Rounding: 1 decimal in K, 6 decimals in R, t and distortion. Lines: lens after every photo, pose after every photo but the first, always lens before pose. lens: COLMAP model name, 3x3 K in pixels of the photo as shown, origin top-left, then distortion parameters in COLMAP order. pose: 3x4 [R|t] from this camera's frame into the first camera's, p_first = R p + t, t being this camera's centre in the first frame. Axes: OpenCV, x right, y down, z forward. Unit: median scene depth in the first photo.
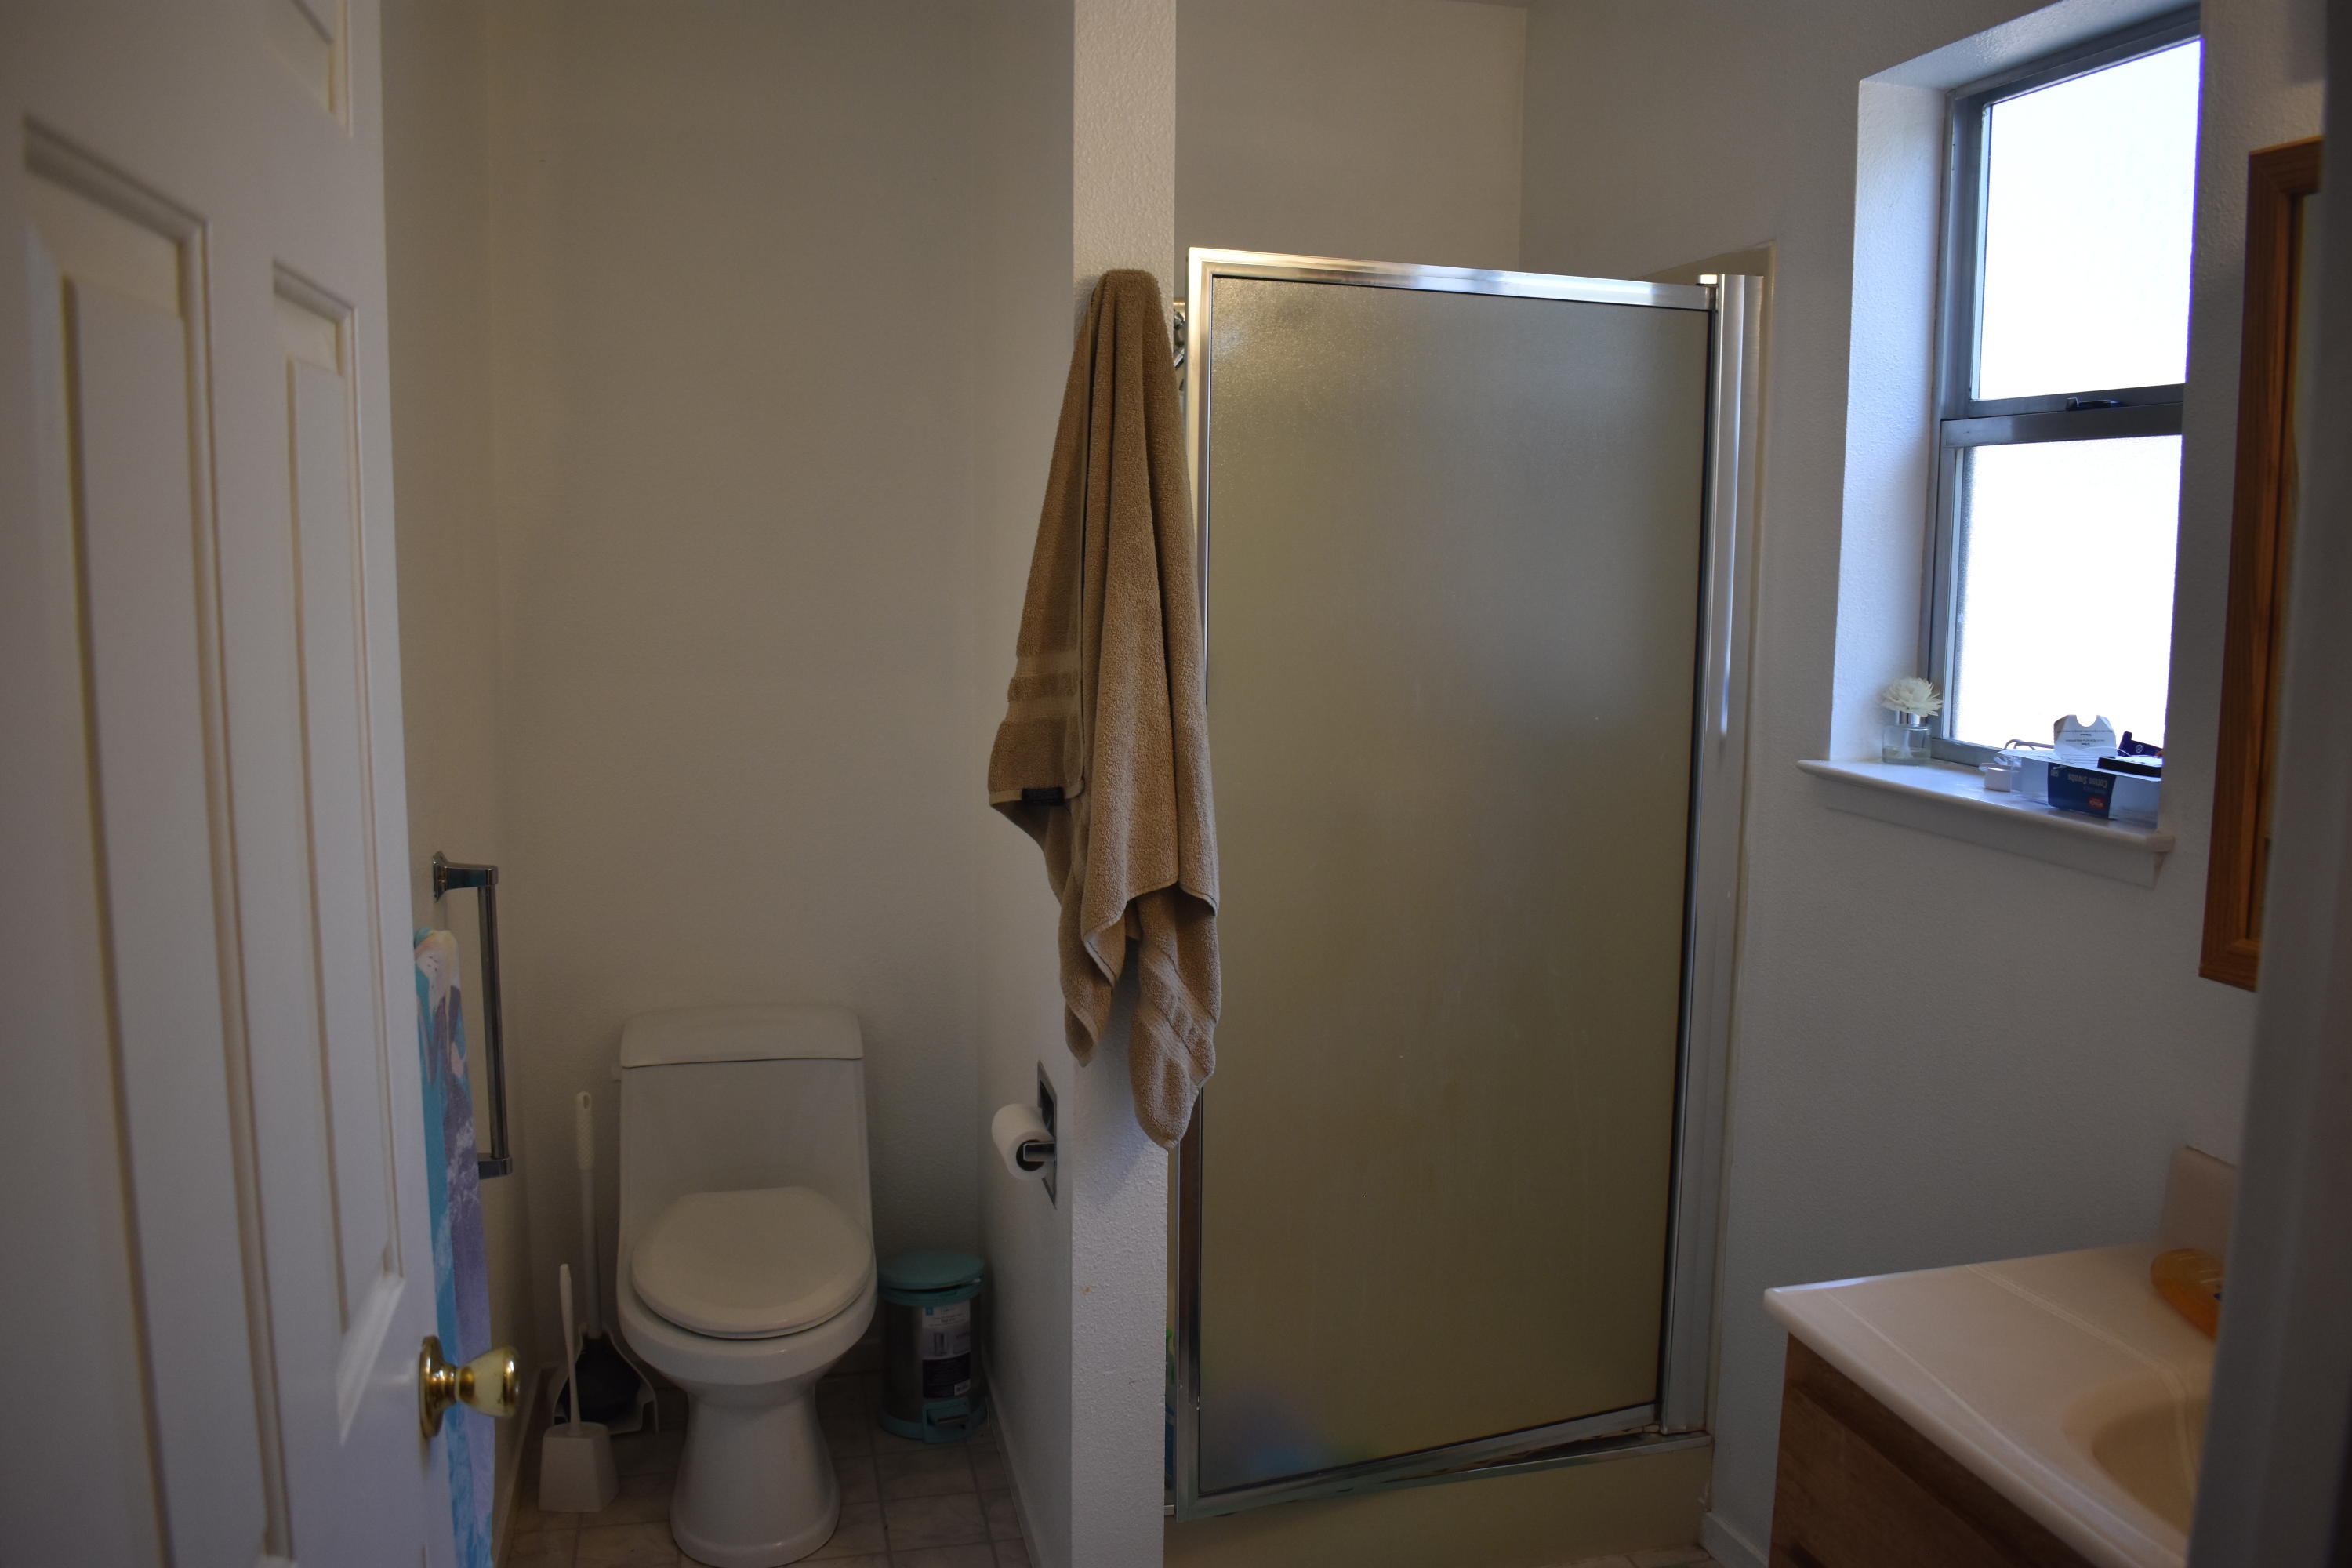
lens RADIAL K [[1830.2, 0, 1183.8], [0, 1830.2, 775.4], [0, 0, 1]] dist [-0.096312, 0.017719]
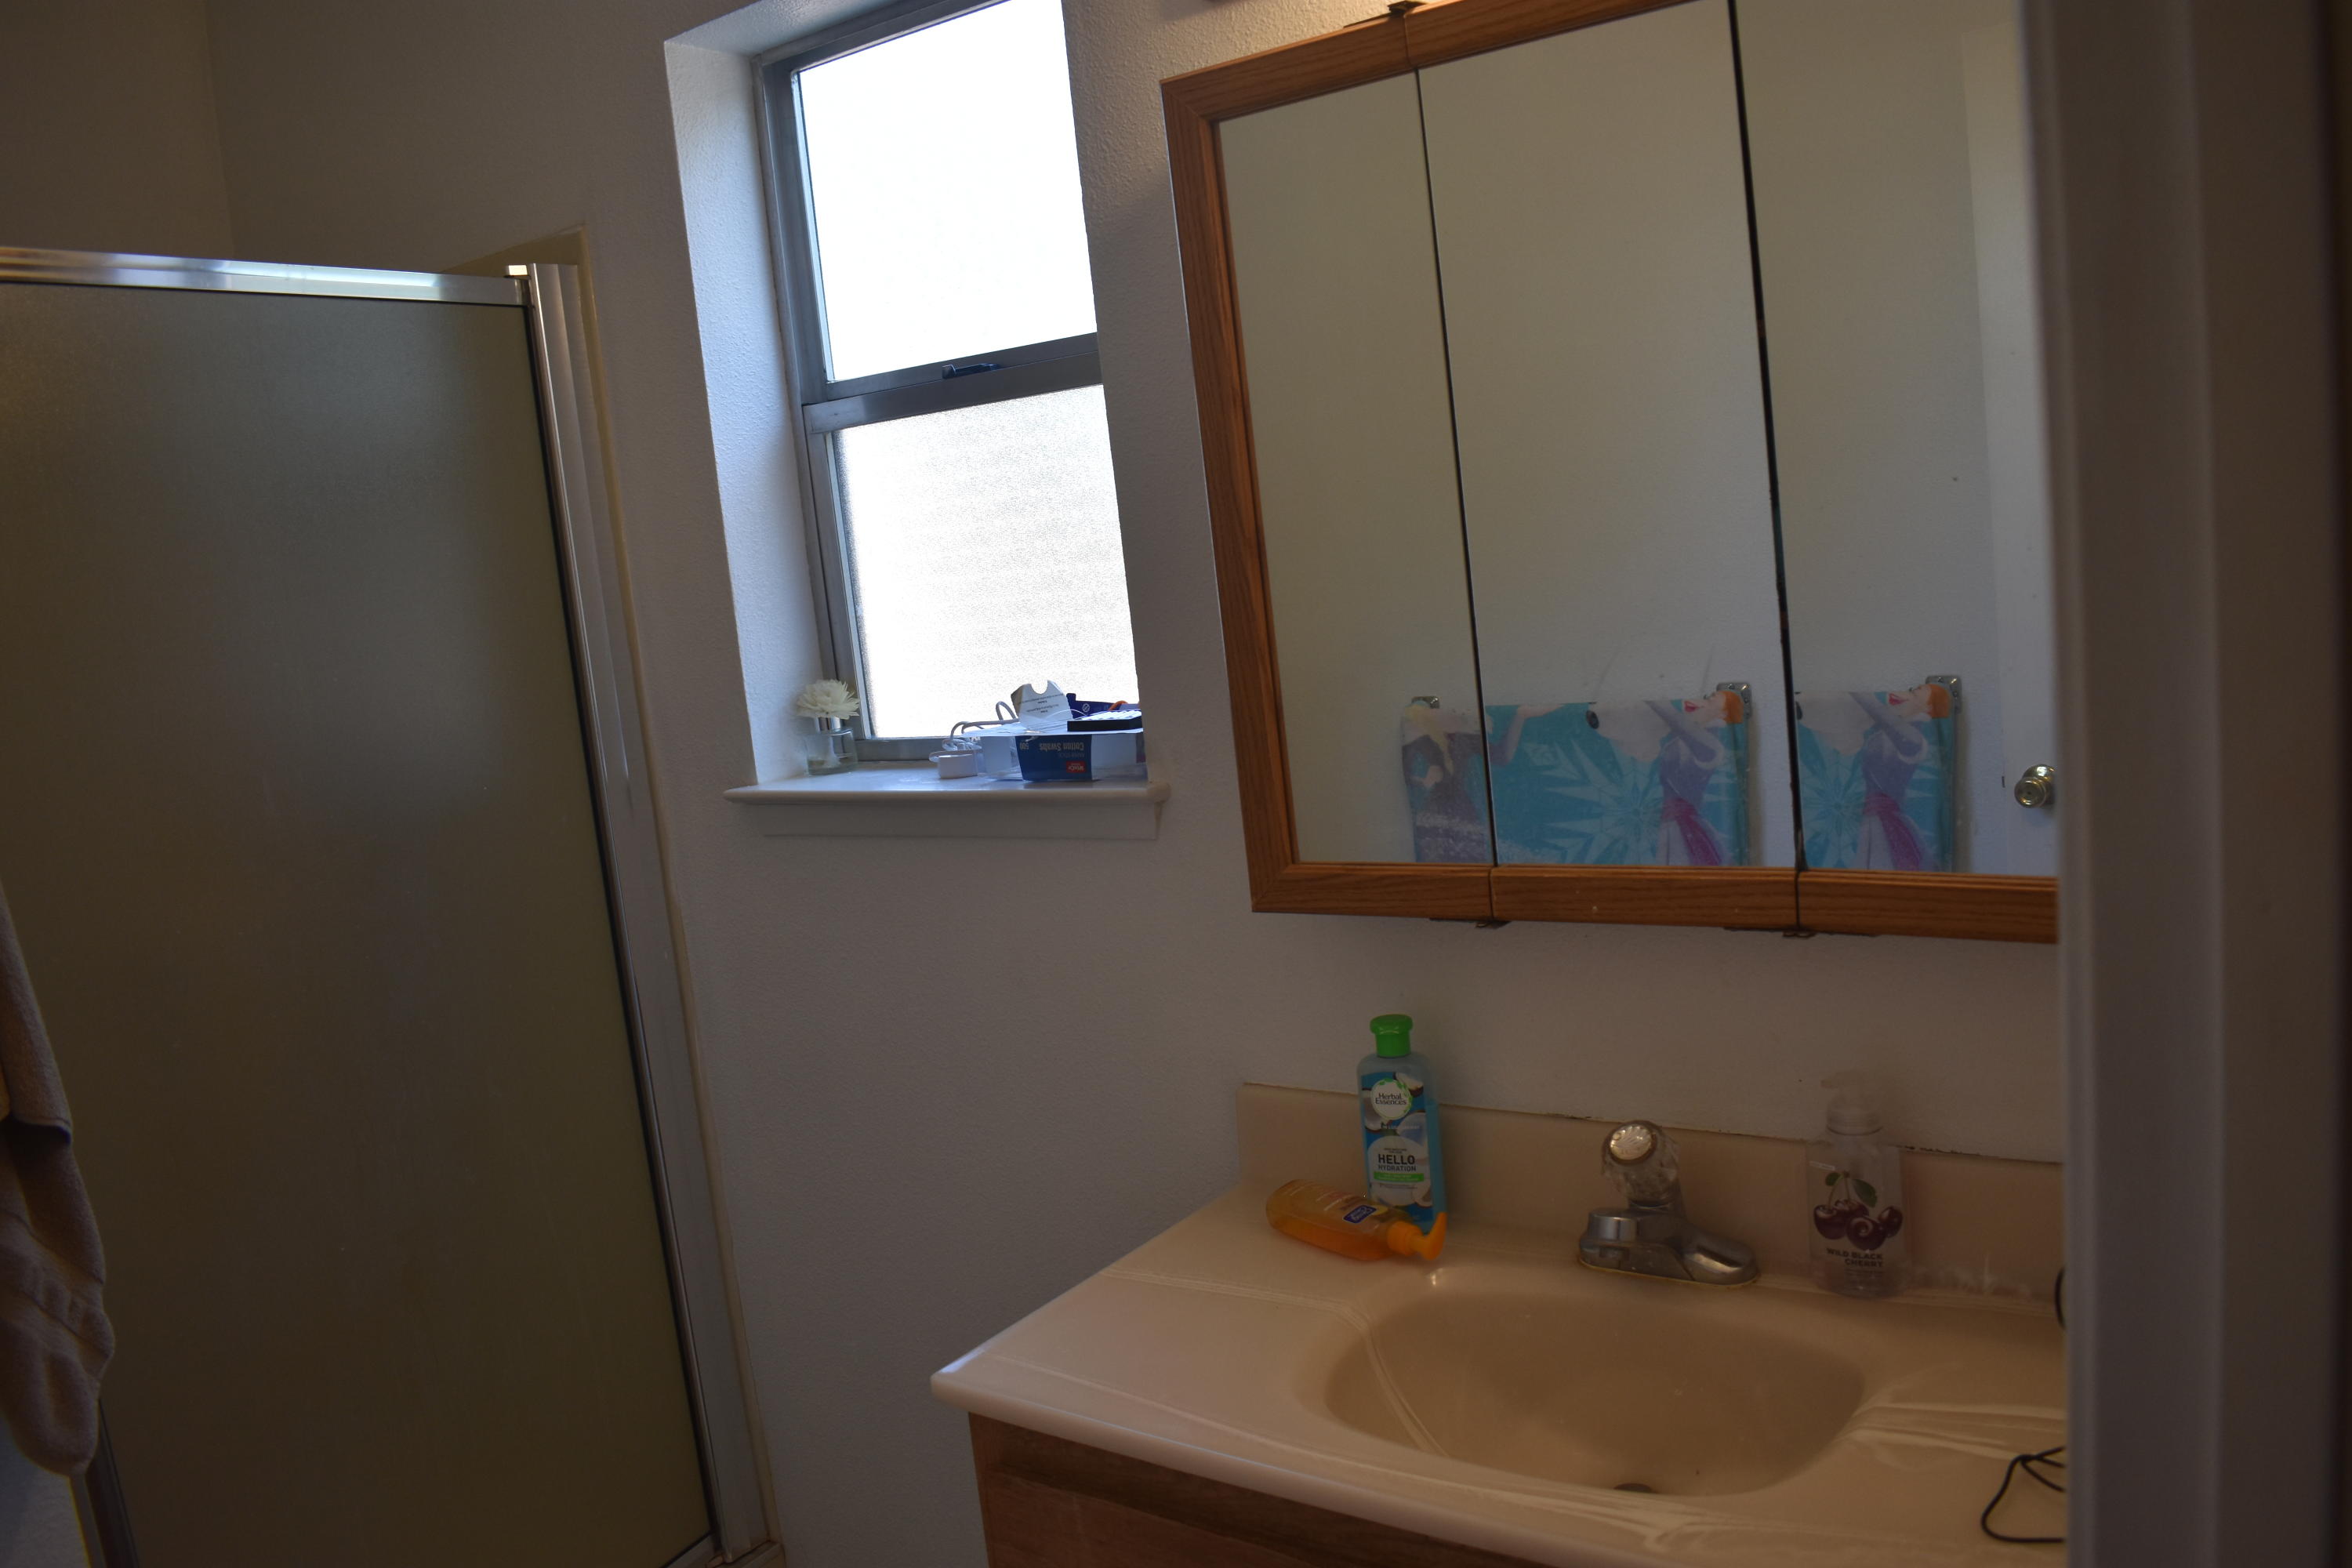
lens RADIAL K [[1830.2, 0, 1183.8], [0, 1830.2, 775.4], [0, 0, 1]] dist [-0.096312, 0.017719]
pose [[0.754084, -0.178281, 0.632118, -0.063920], [0.197827, 0.979411, 0.040233, -0.007389], [-0.626276, 0.094711, 0.773827, 0.163039]]
